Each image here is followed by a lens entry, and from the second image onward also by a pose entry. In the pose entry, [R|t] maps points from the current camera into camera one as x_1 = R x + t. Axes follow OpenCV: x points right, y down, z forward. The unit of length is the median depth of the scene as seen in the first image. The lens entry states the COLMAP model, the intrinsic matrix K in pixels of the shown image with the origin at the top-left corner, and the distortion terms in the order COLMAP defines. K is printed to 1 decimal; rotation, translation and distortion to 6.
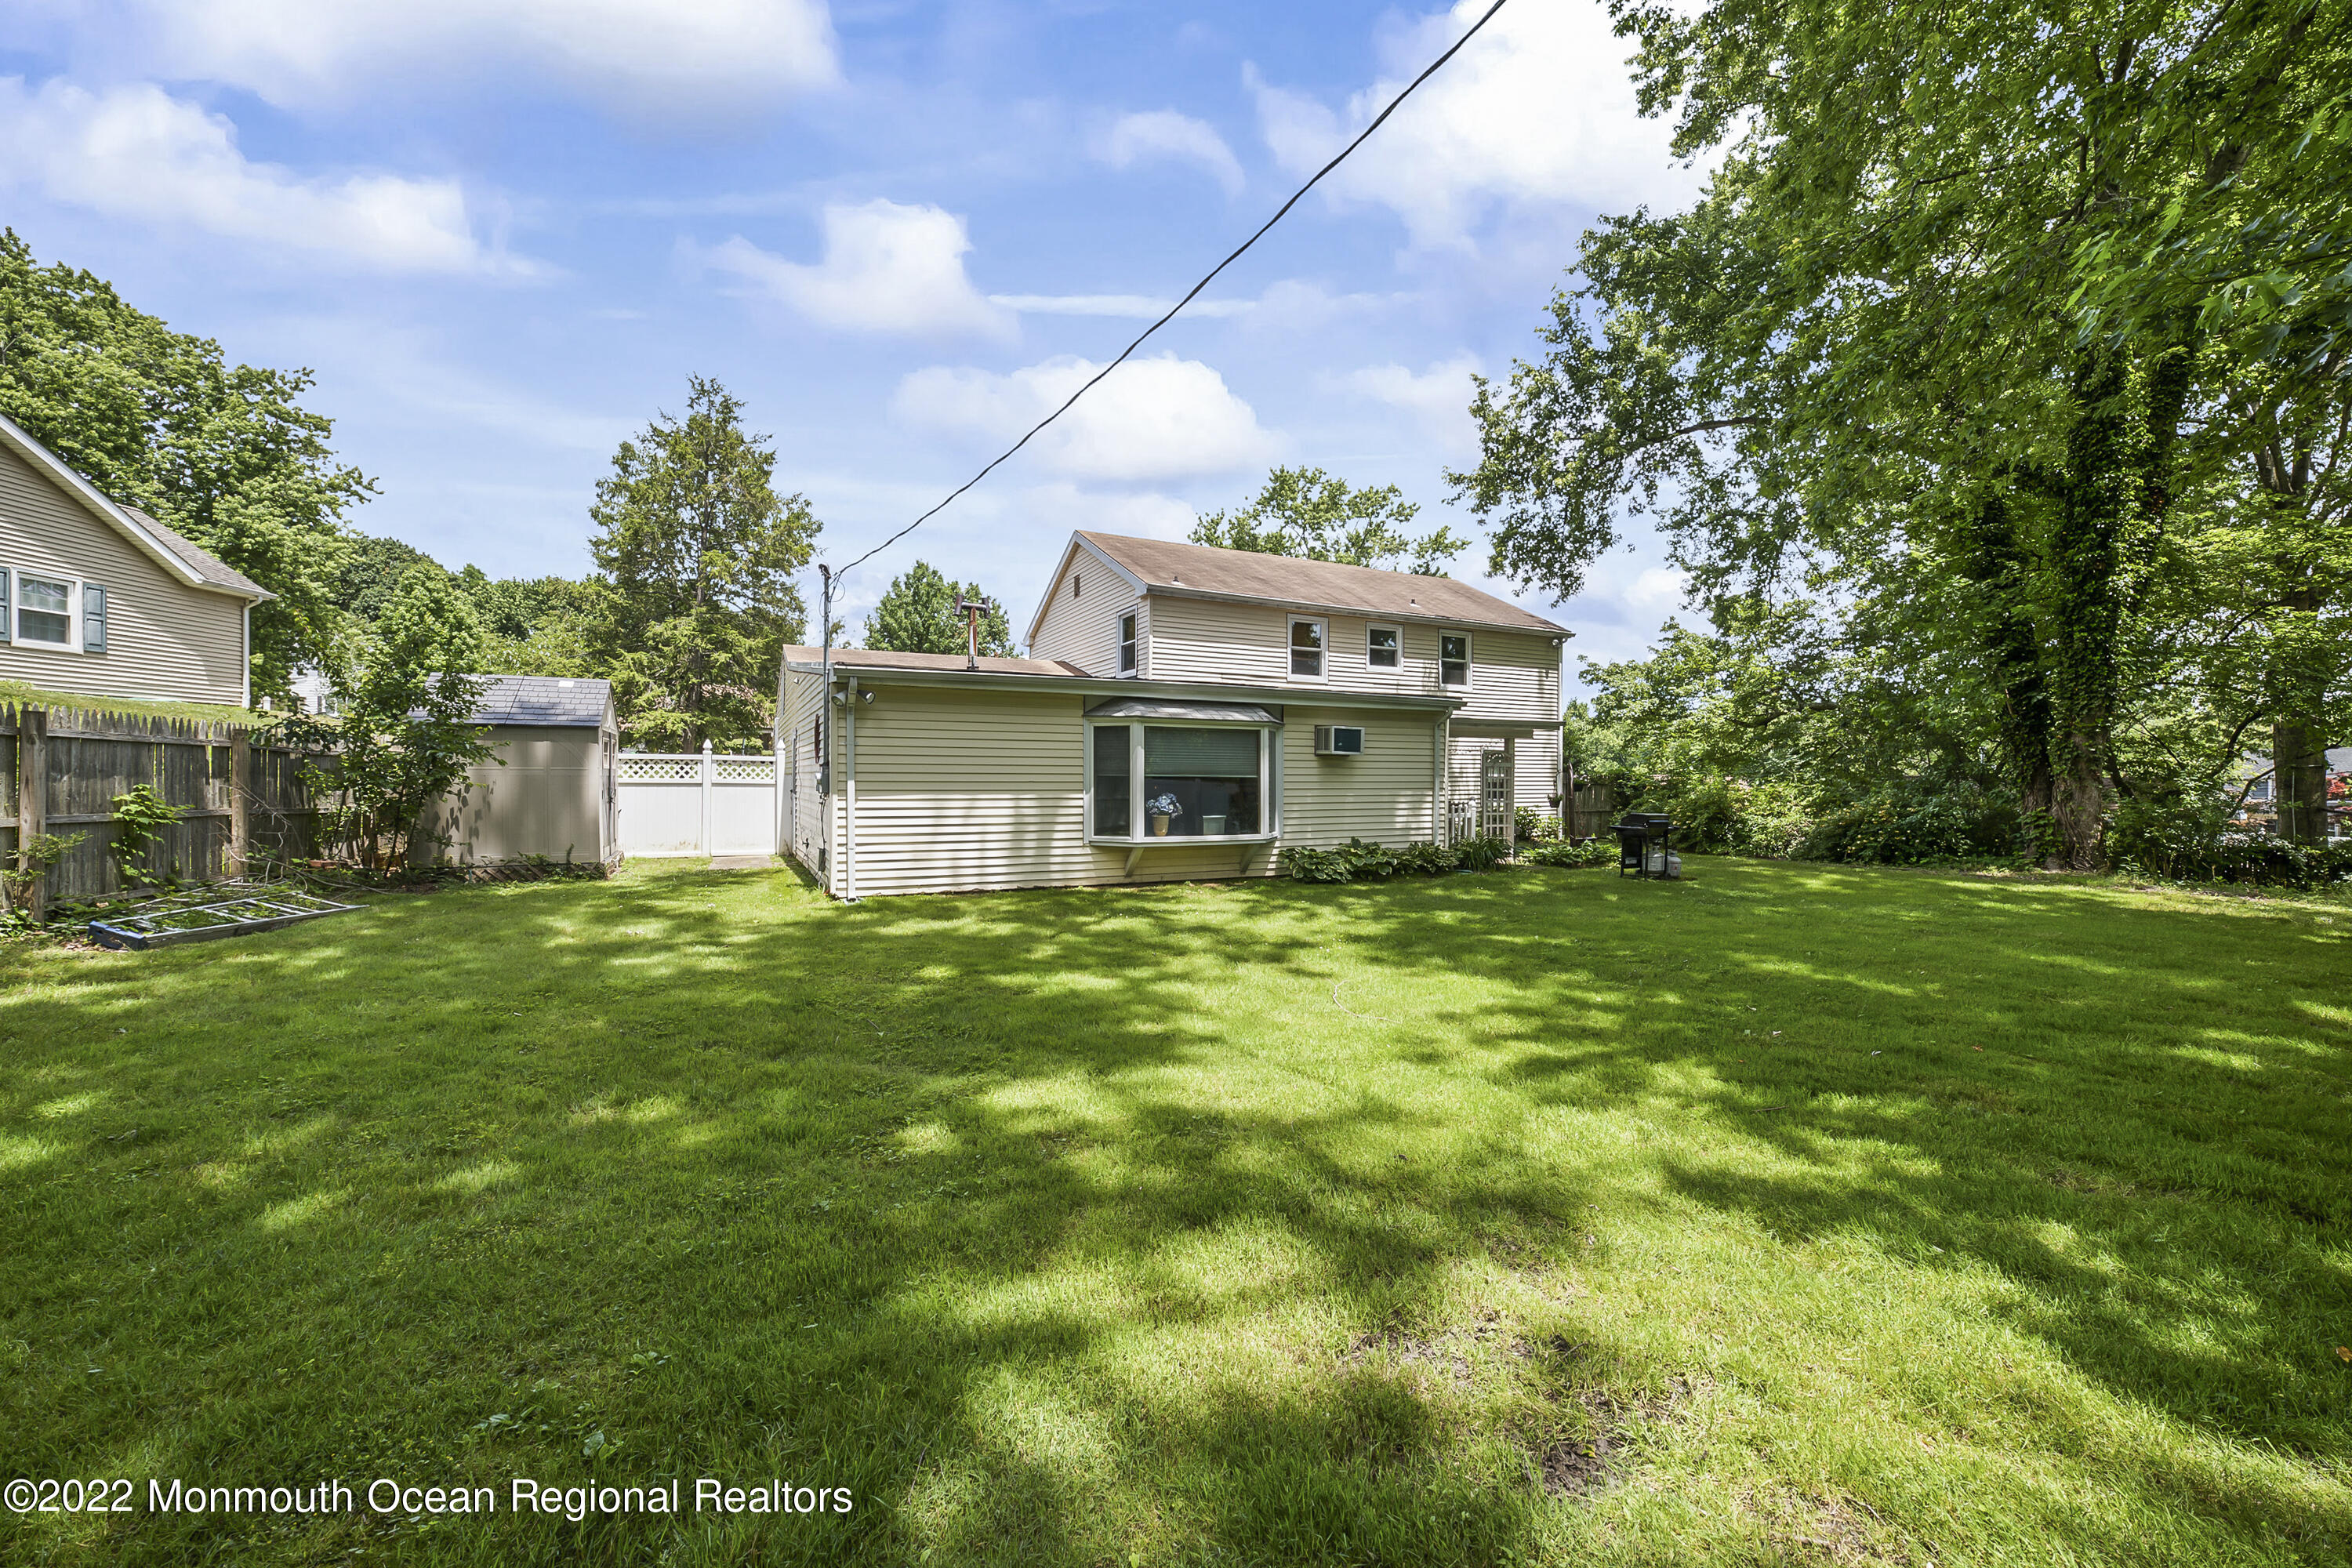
lens RADIAL K [[913.8, 0, 1189.0], [0, 913.8, 784.8], [0, 0, 1]] dist [-0.030711, 0.001864]
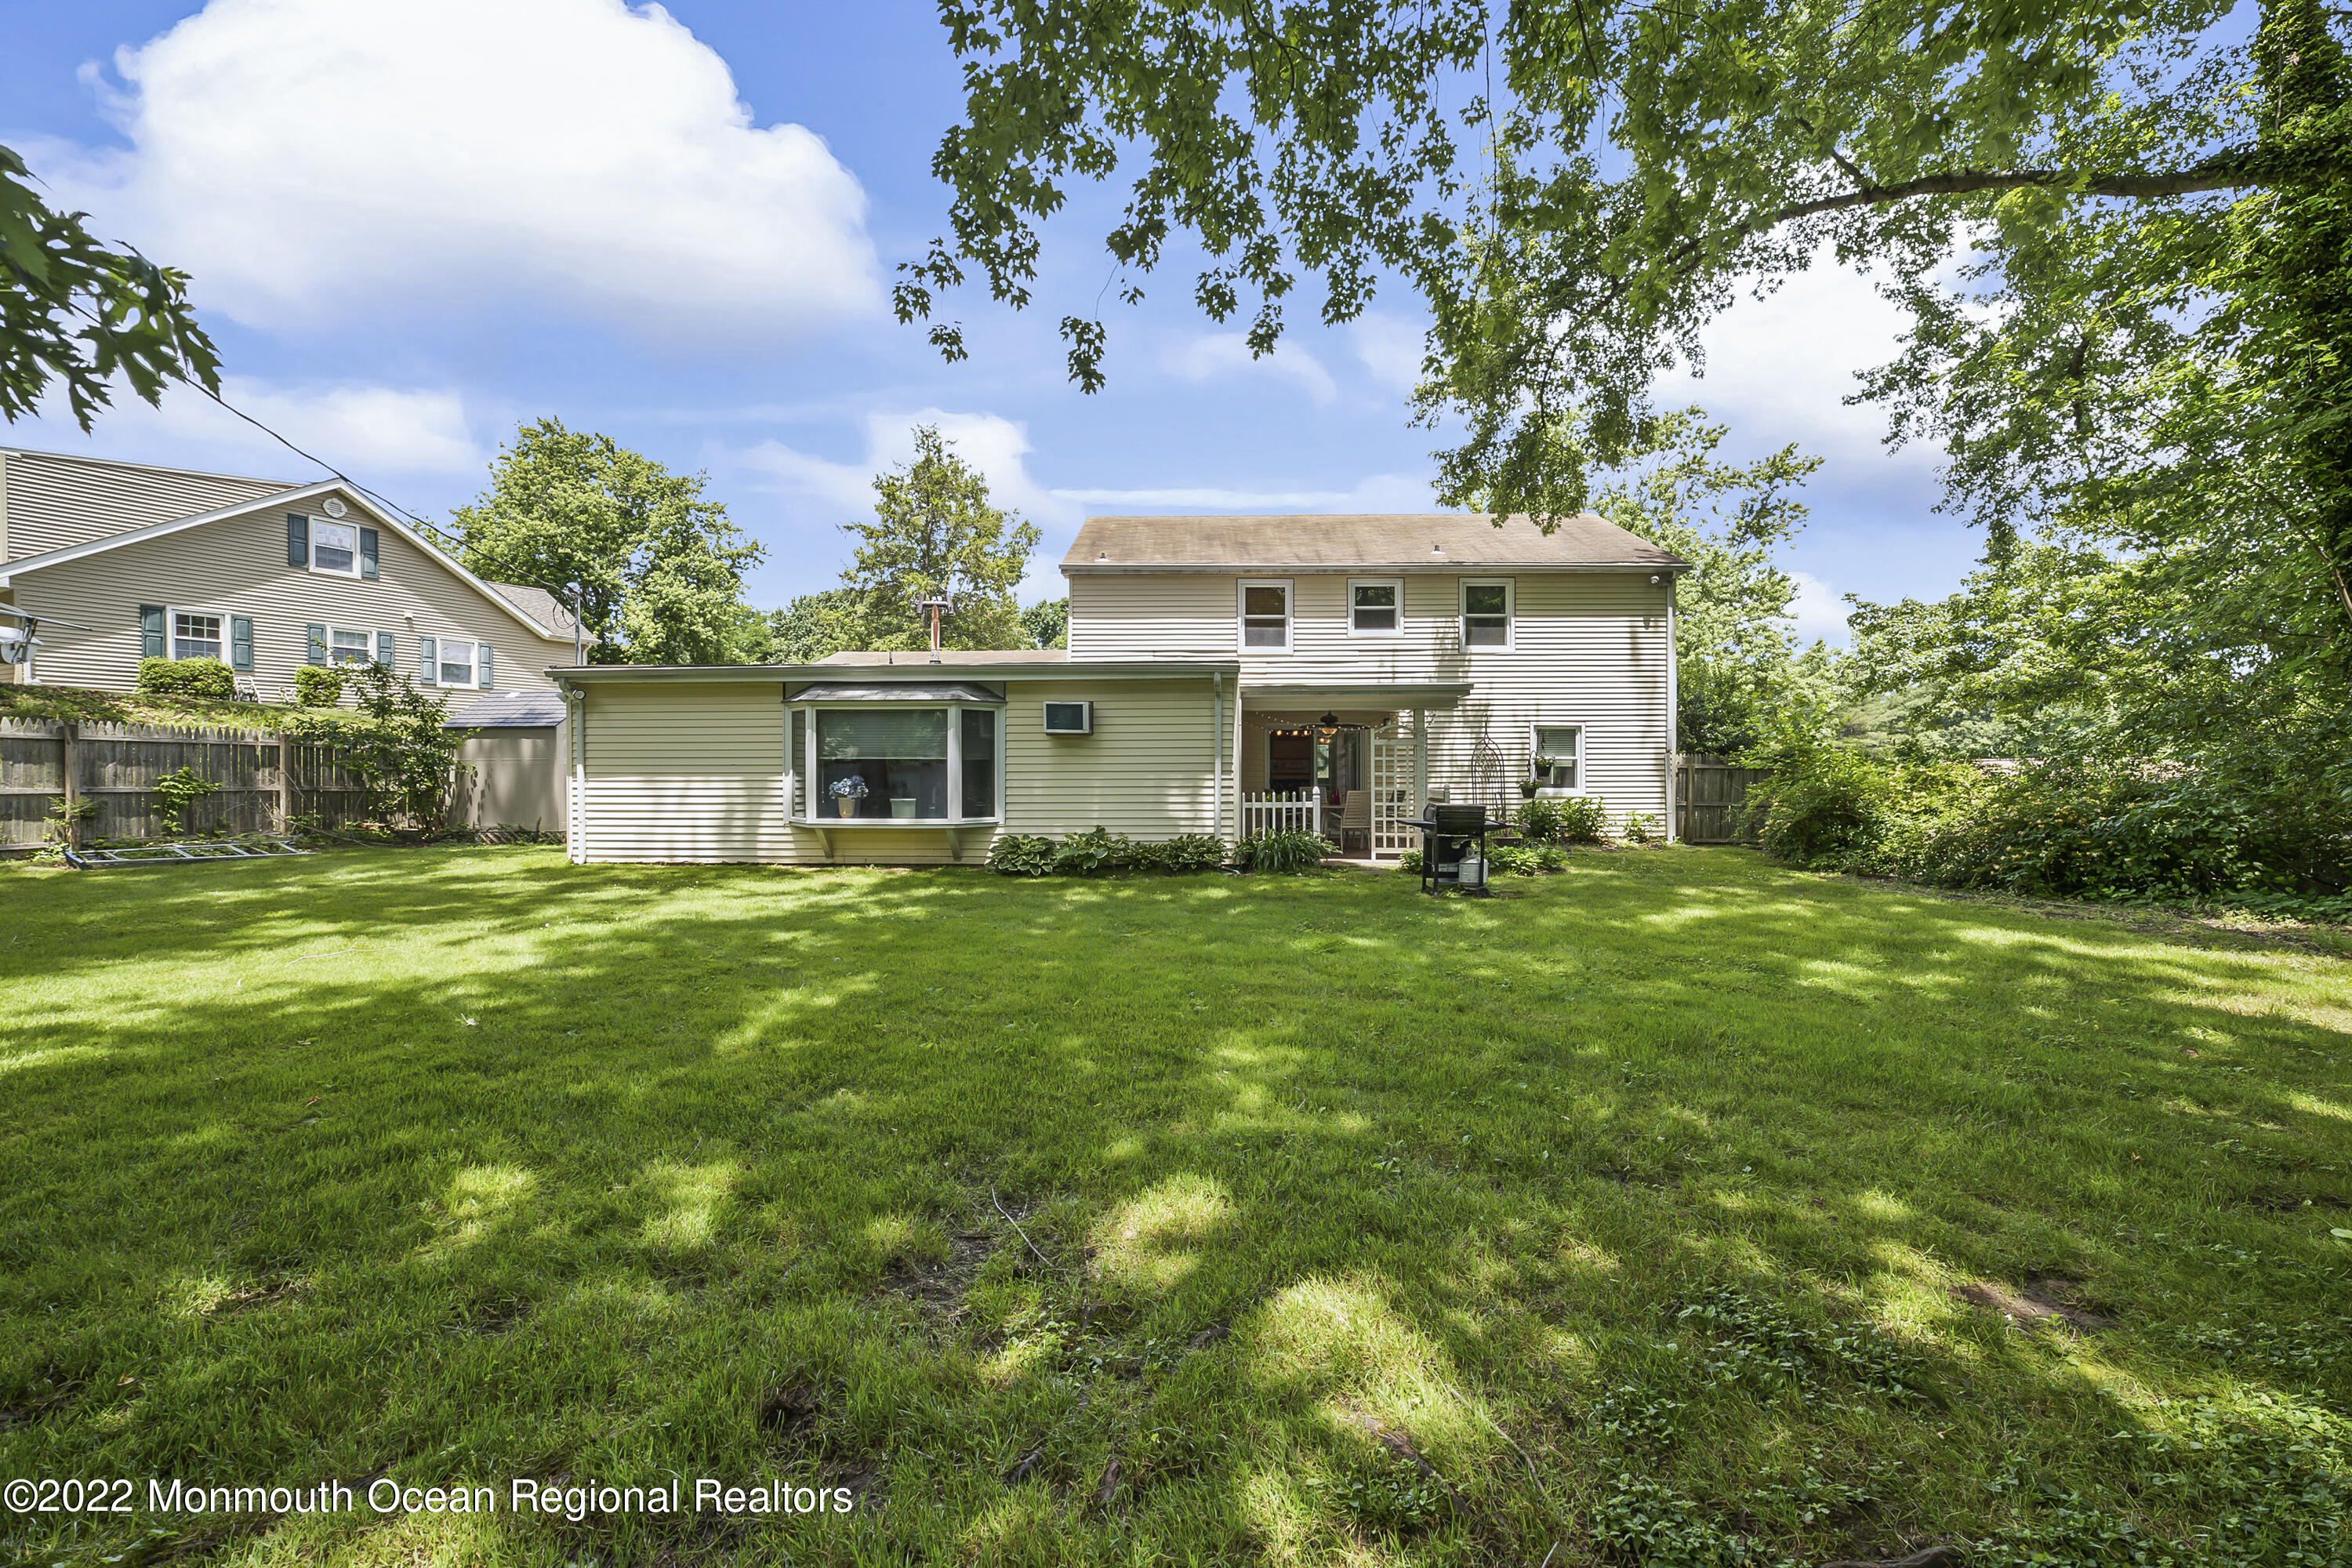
lens RADIAL K [[913.8, 0, 1180.9], [0, 913.8, 784.6], [0, 0, 1]] dist [-0.030711, 0.001864]
pose [[0.878444, 0.000171, -0.477846, 0.634715], [0.001641, 0.999993, 0.003374, 0.013308], [0.477843, -0.003748, 0.878437, 0.245513]]
